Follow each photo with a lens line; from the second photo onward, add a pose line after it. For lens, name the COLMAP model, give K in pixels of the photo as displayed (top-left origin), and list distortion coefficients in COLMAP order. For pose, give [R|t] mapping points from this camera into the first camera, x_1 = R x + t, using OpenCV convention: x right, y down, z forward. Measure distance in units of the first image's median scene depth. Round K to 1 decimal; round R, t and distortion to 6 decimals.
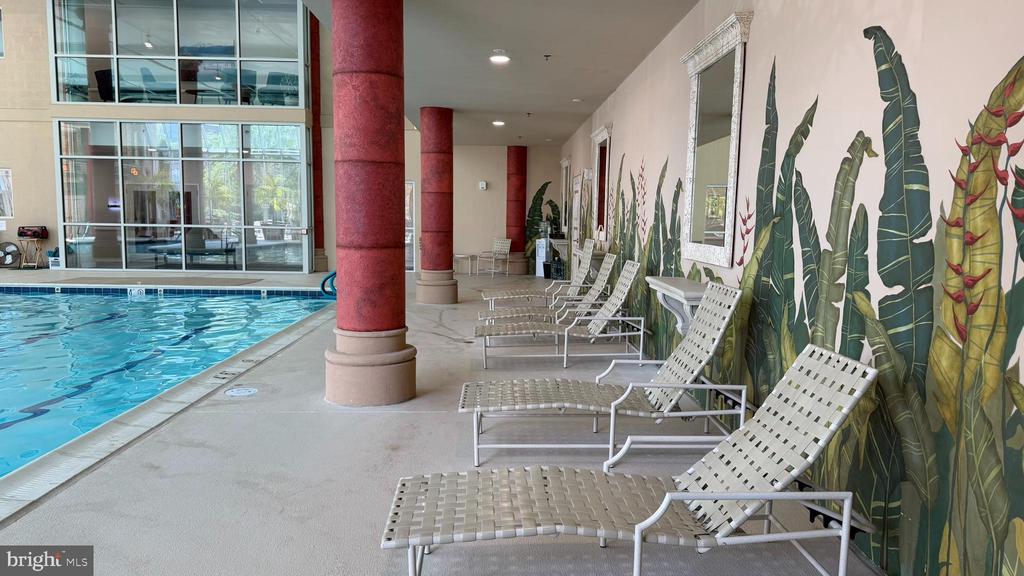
lens RADIAL K [[712.5, 0, 513.1], [0, 712.5, 289.3], [0, 0, 1]] dist [0.011501, 0.004354]
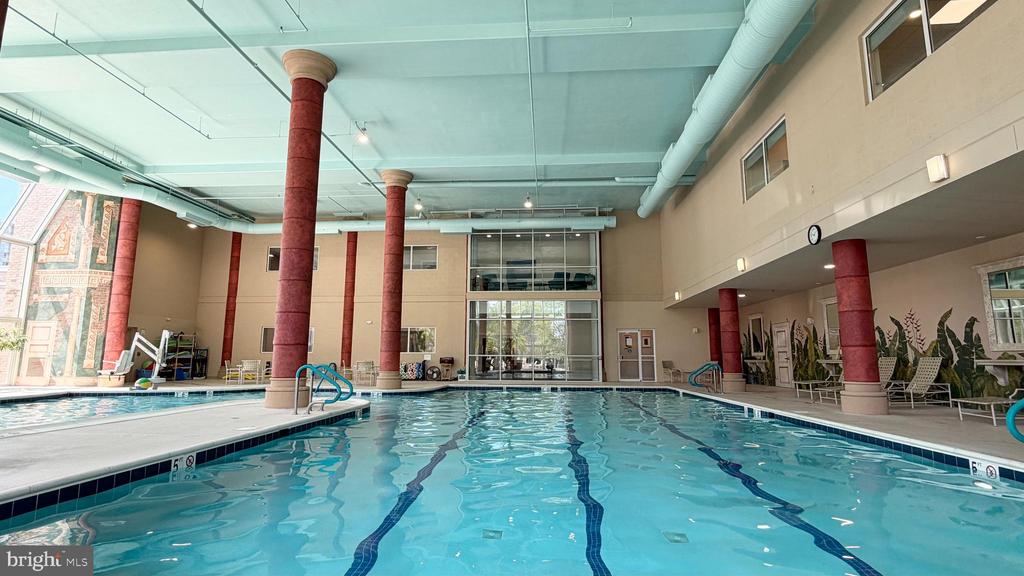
lens RADIAL K [[491.3, 0, 512.4], [0, 491.3, 287.1], [0, 0, 1]] dist [-0.002273, -0.000135]
pose [[0.994910, -0.027954, -0.096814, -0.387659], [0.003571, 0.969930, -0.243360, 0.045235], [0.100705, 0.241775, 0.965092, -0.243621]]
